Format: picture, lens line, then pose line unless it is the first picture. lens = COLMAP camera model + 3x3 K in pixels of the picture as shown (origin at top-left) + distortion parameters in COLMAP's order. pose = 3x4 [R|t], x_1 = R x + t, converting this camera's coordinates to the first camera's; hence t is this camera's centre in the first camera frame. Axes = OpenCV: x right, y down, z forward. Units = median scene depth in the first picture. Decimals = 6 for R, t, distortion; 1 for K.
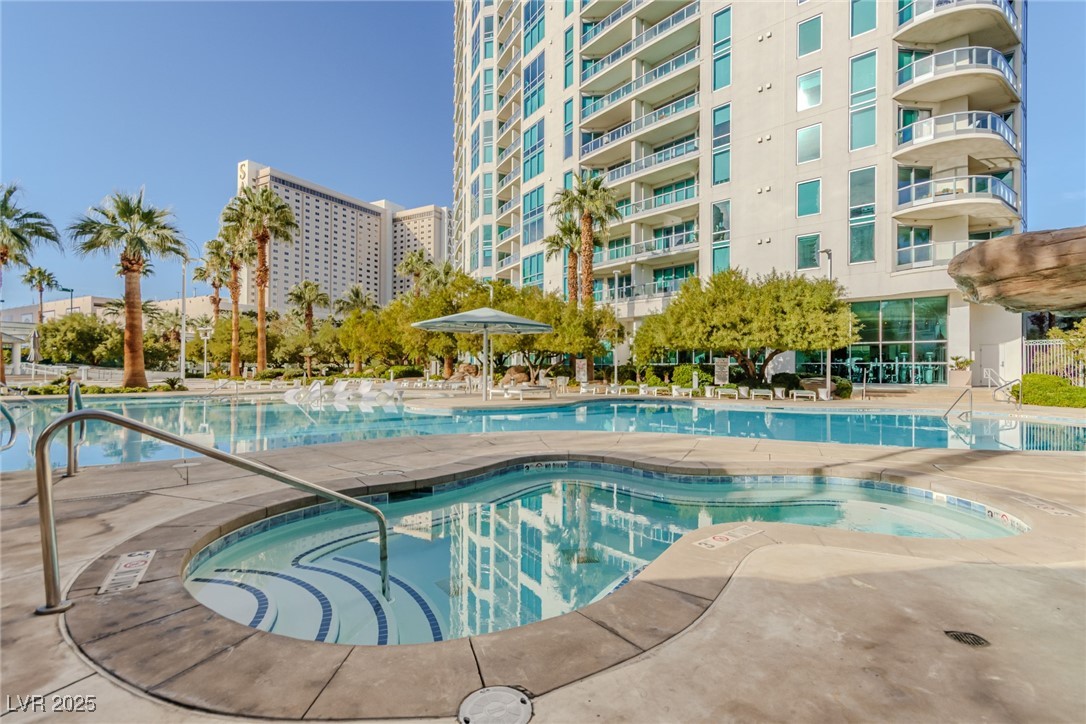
lens RADIAL K [[509.4, 0, 543.5], [0, 509.4, 360.9], [0, 0, 1]] dist [0.004367, 0.001132]
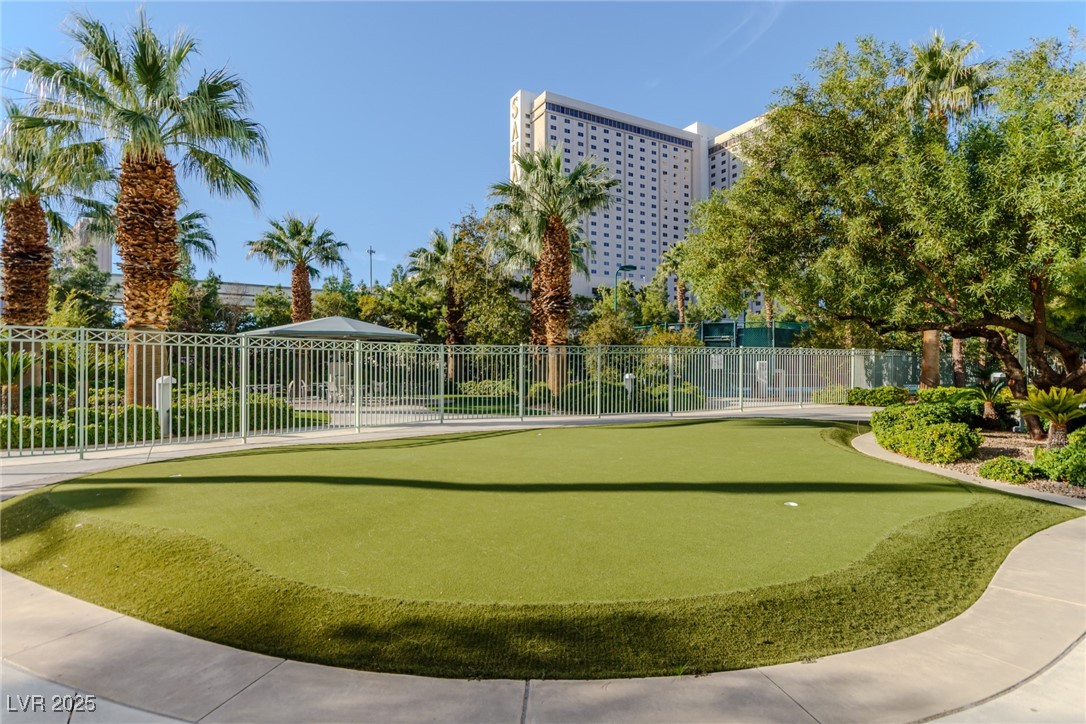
lens RADIAL K [[556.6, 0, 542.9], [0, 556.6, 366.1], [0, 0, 1]] dist [0.005851, 0.000931]
pose [[0.856902, -0.011253, -0.515356, -0.119127], [0.011637, 0.999929, -0.002486, 0.010905], [0.515348, -0.003867, 0.856972, 0.279452]]
